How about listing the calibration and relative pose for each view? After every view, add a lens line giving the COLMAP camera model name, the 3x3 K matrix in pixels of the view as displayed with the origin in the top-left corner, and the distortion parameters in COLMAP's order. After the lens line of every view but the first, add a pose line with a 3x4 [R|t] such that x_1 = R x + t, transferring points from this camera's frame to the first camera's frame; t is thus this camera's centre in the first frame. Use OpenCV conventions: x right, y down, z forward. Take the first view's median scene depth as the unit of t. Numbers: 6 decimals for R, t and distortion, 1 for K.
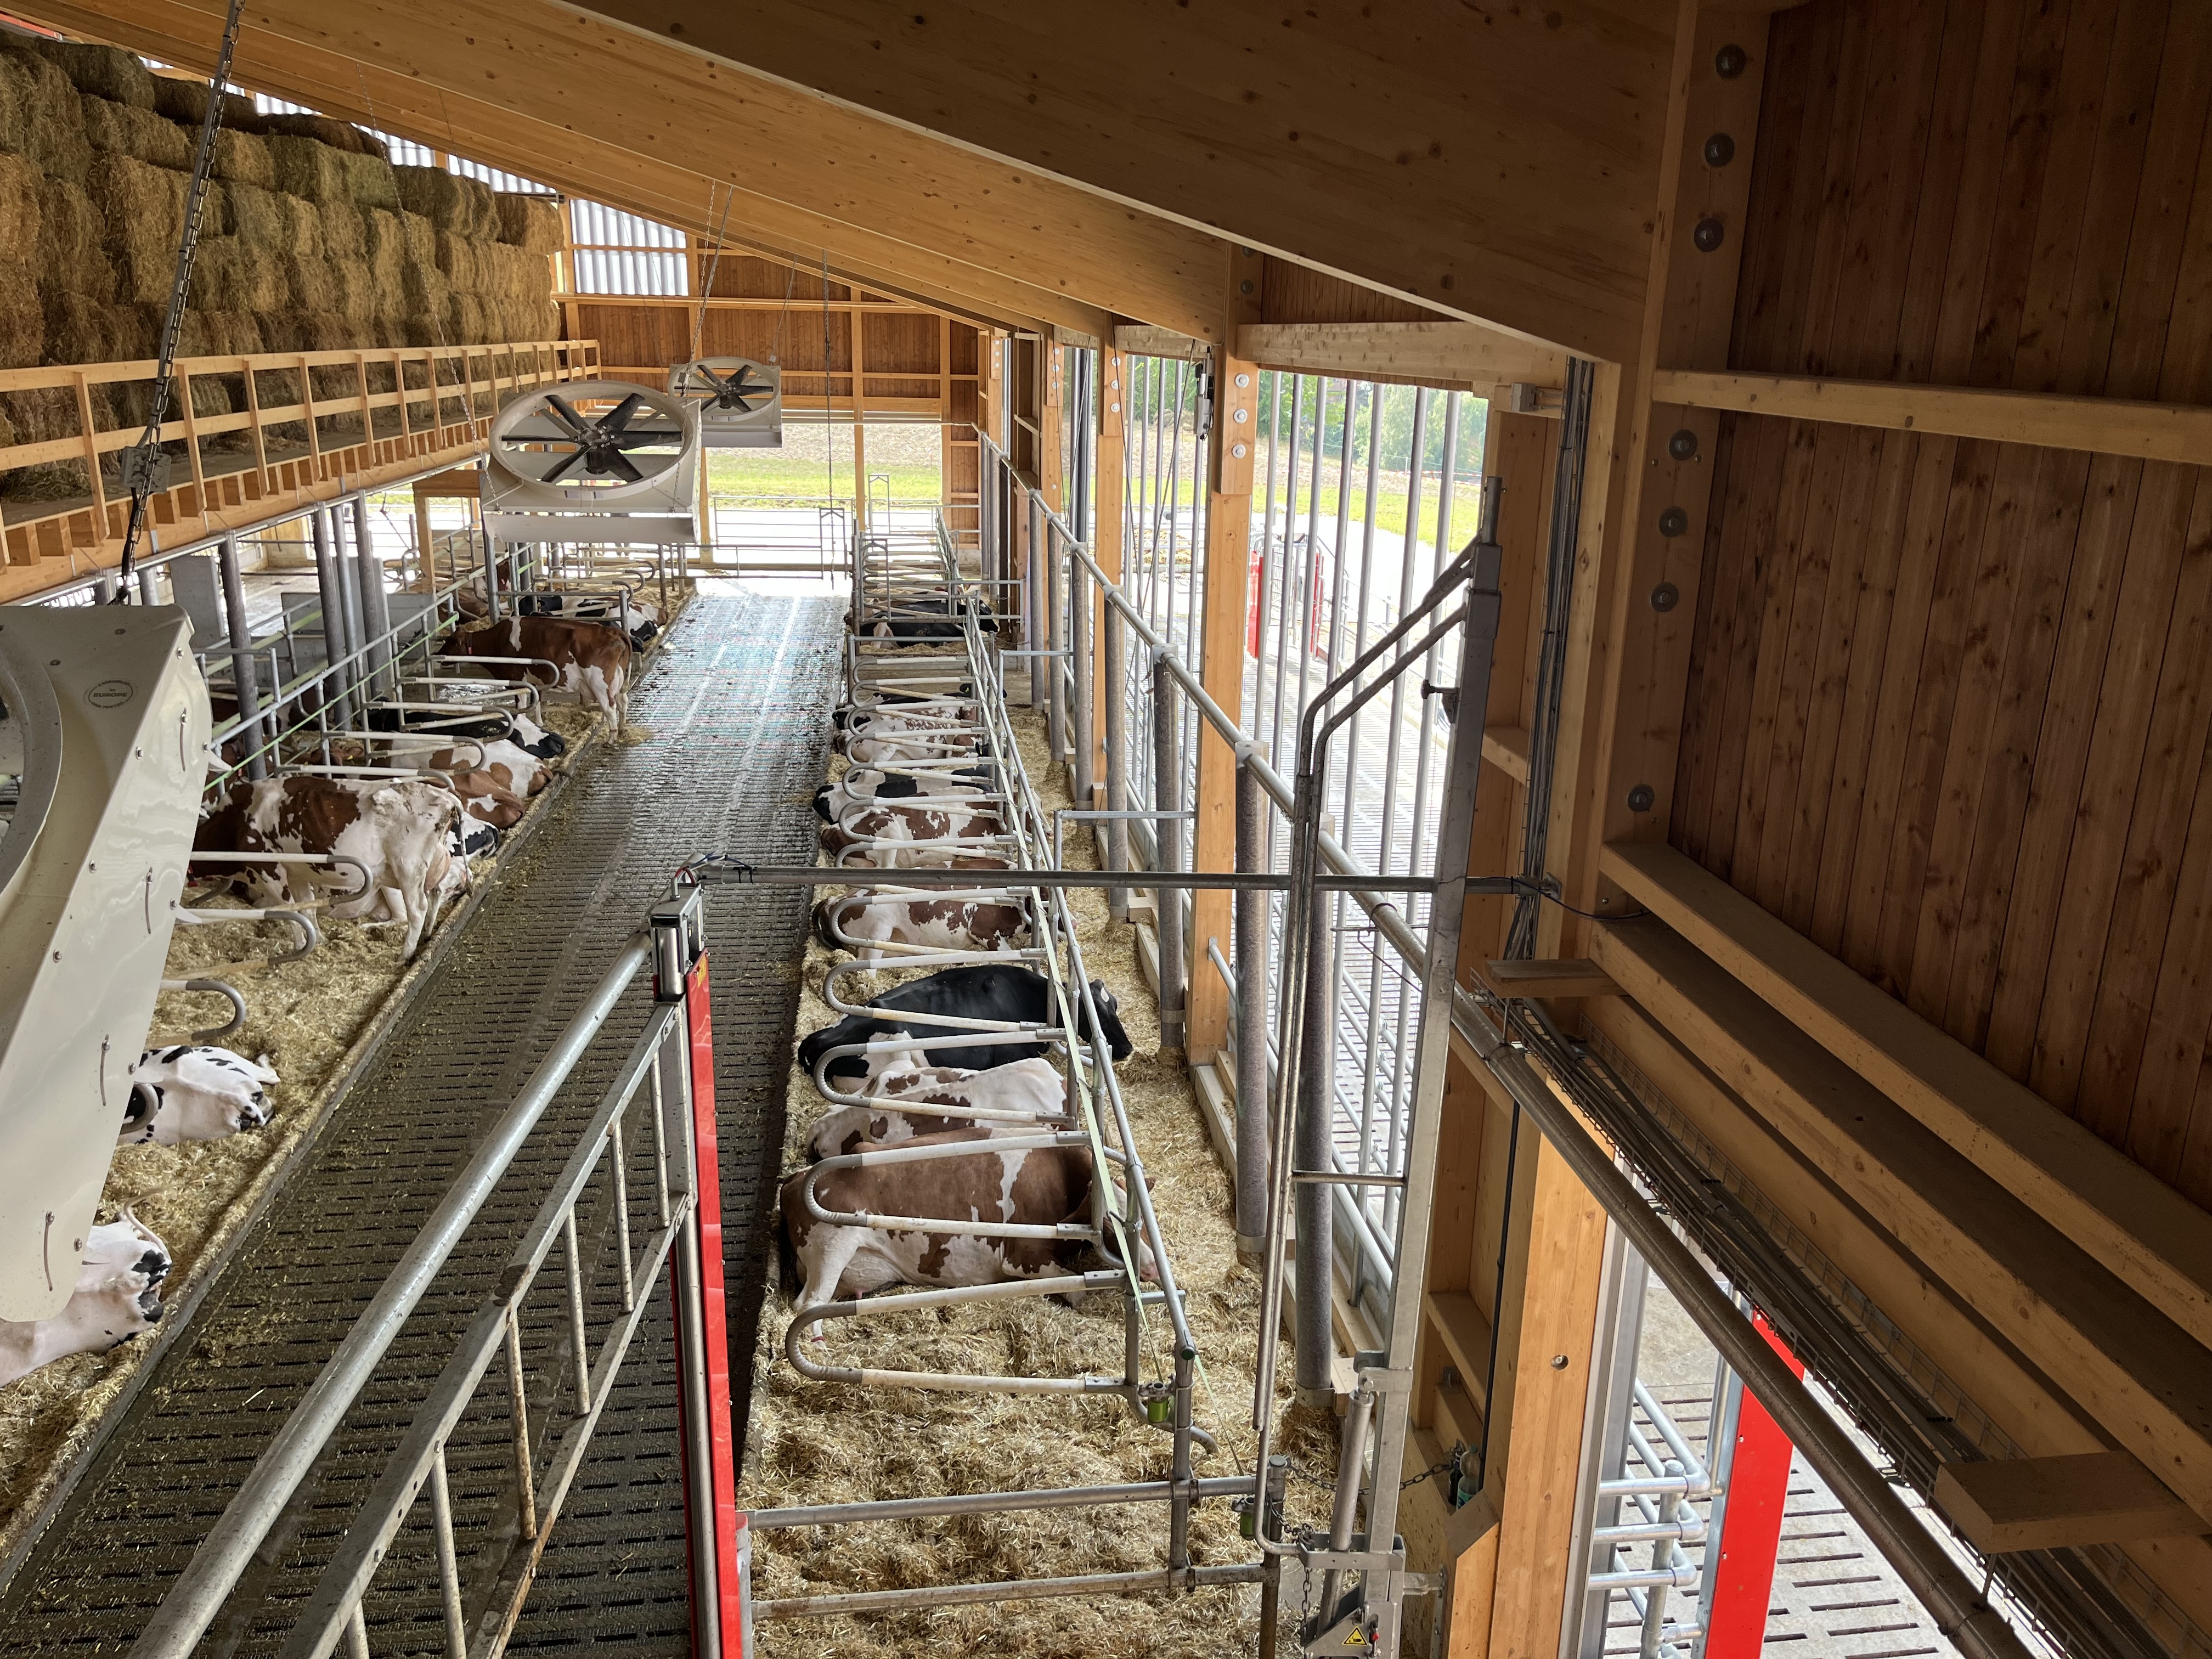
lens RADIAL K [[1711.8, 0, 1106.0], [0, 1711.8, 829.5], [0, 0, 1]] dist [0.003507, -0.037507]
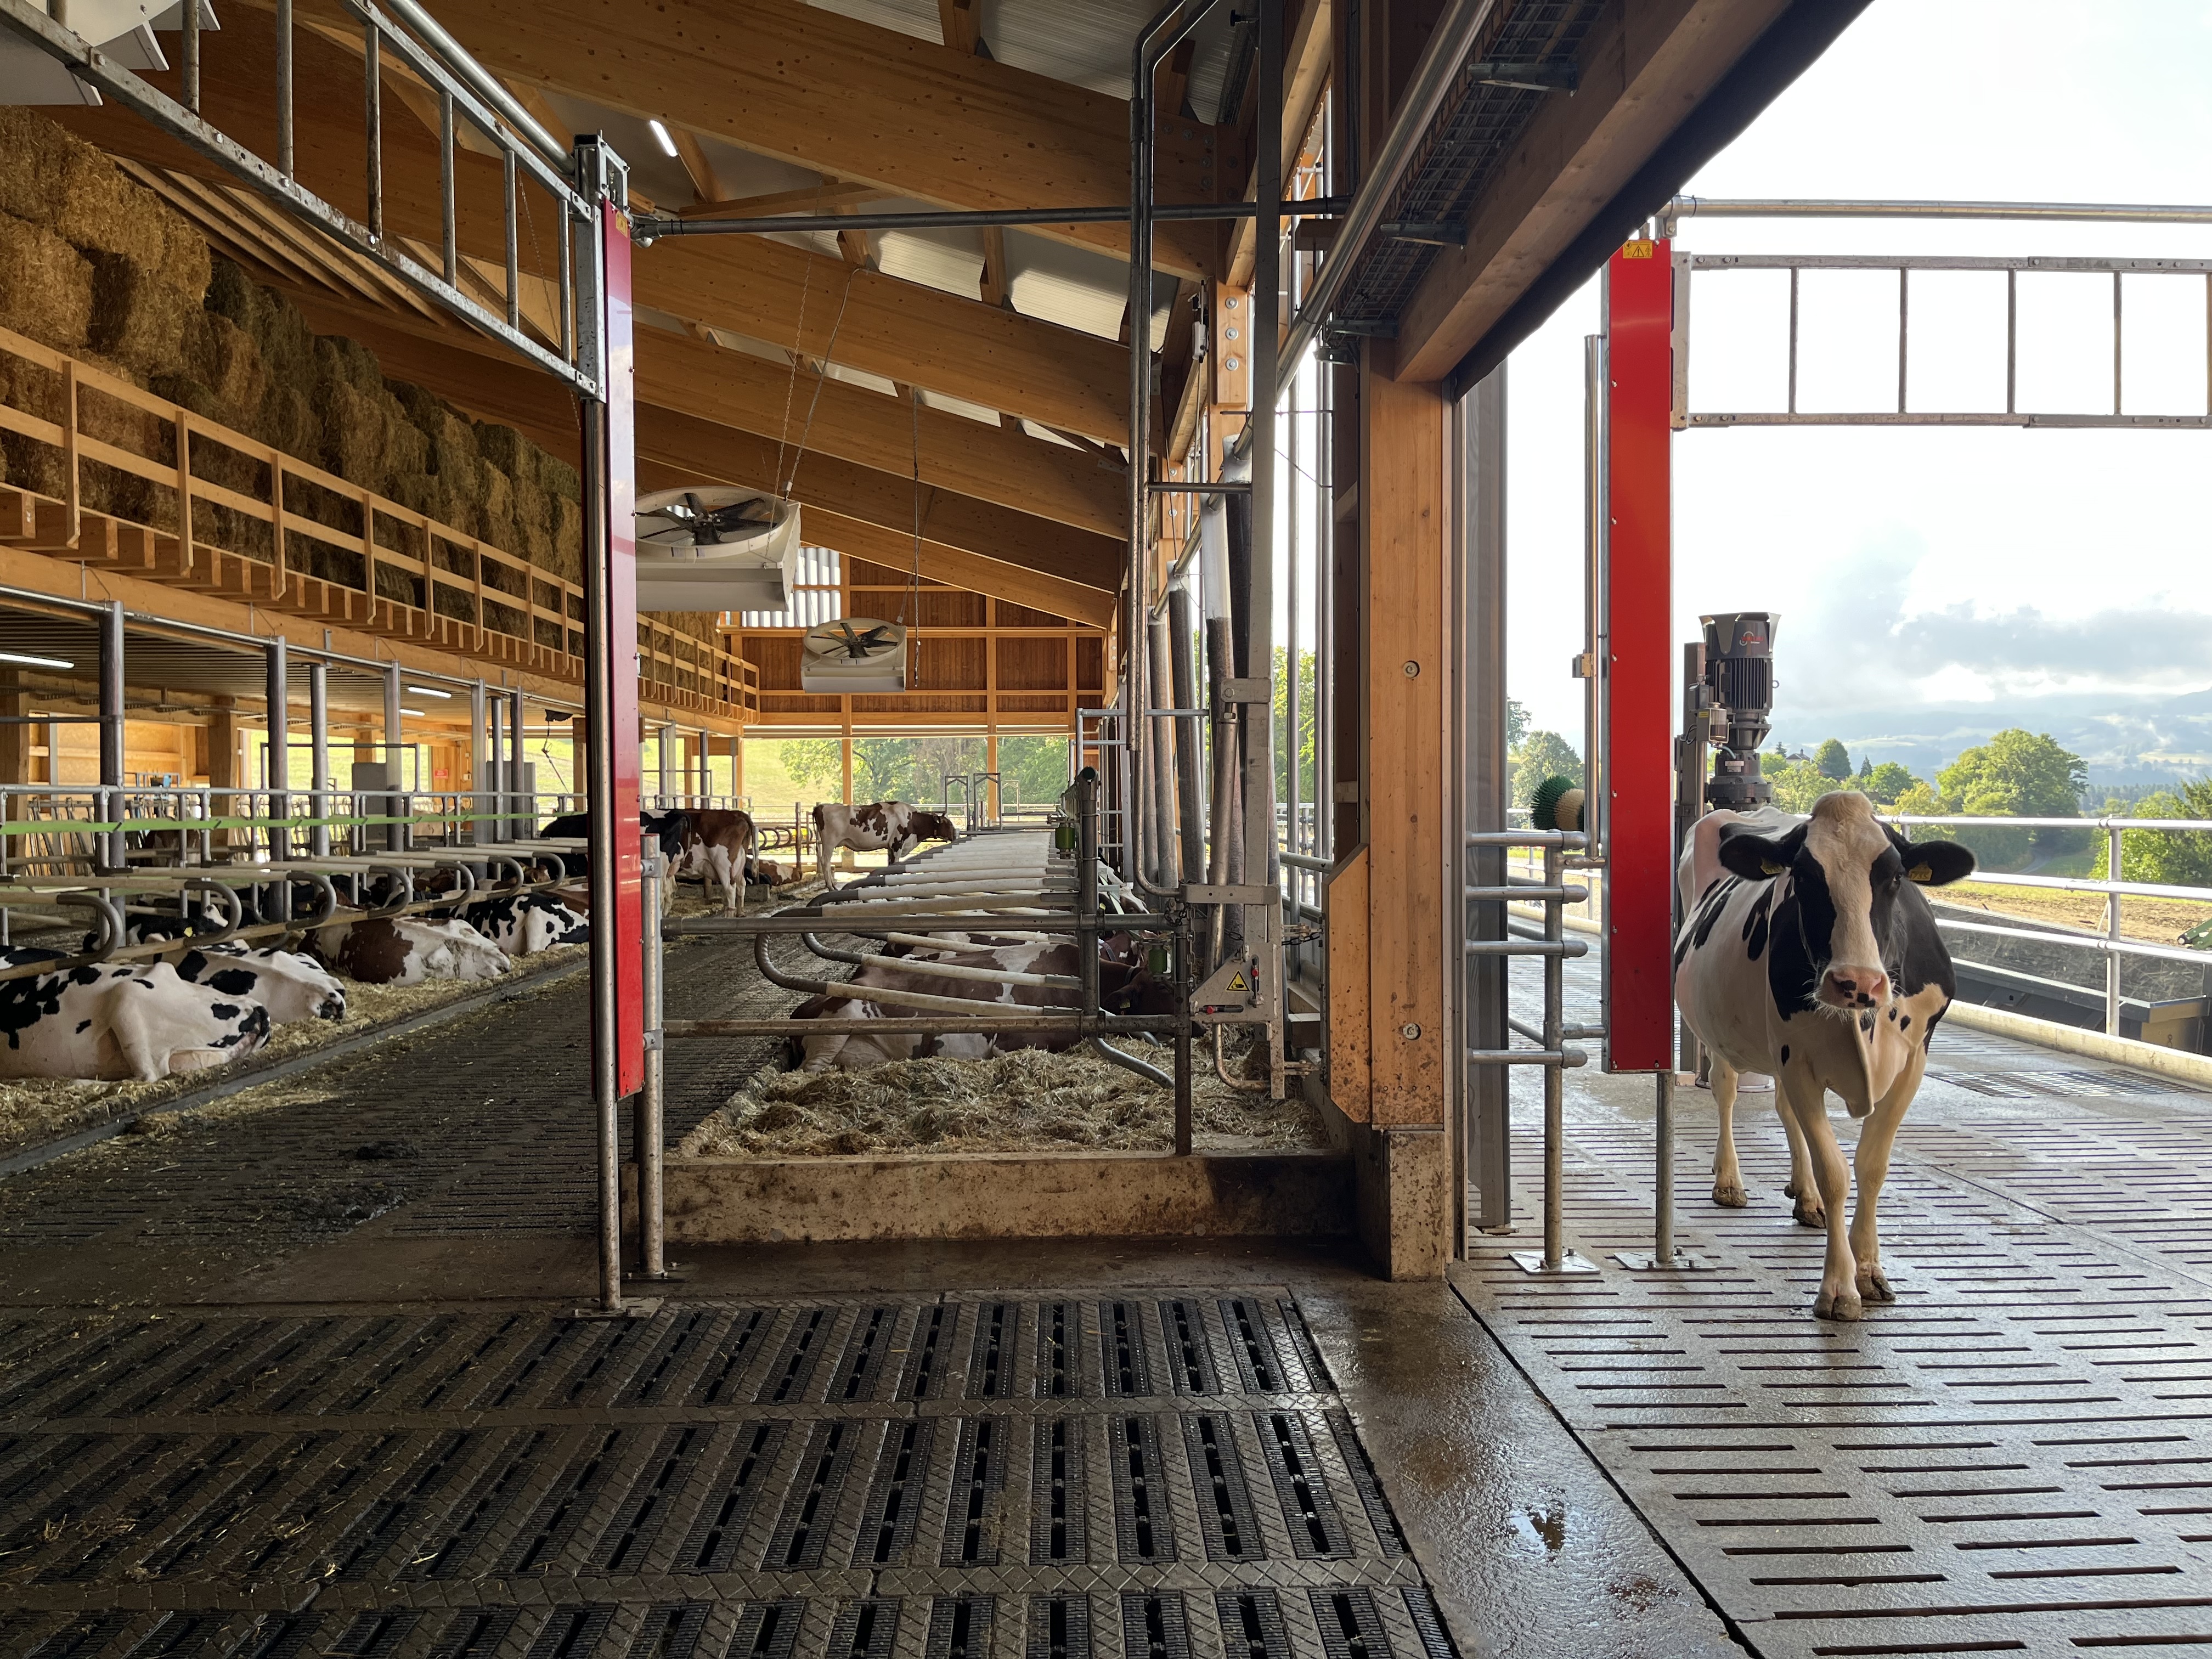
lens RADIAL K [[1679.0, 0, 1106.0], [0, 1679.0, 829.5], [0, 0, 1]] dist [-0.017944, -0.003724]
pose [[0.995689, -0.021371, -0.090254, 0.039798], [-0.001899, 0.968191, -0.250205, 0.157589], [0.092731, 0.249298, 0.963977, 0.001687]]
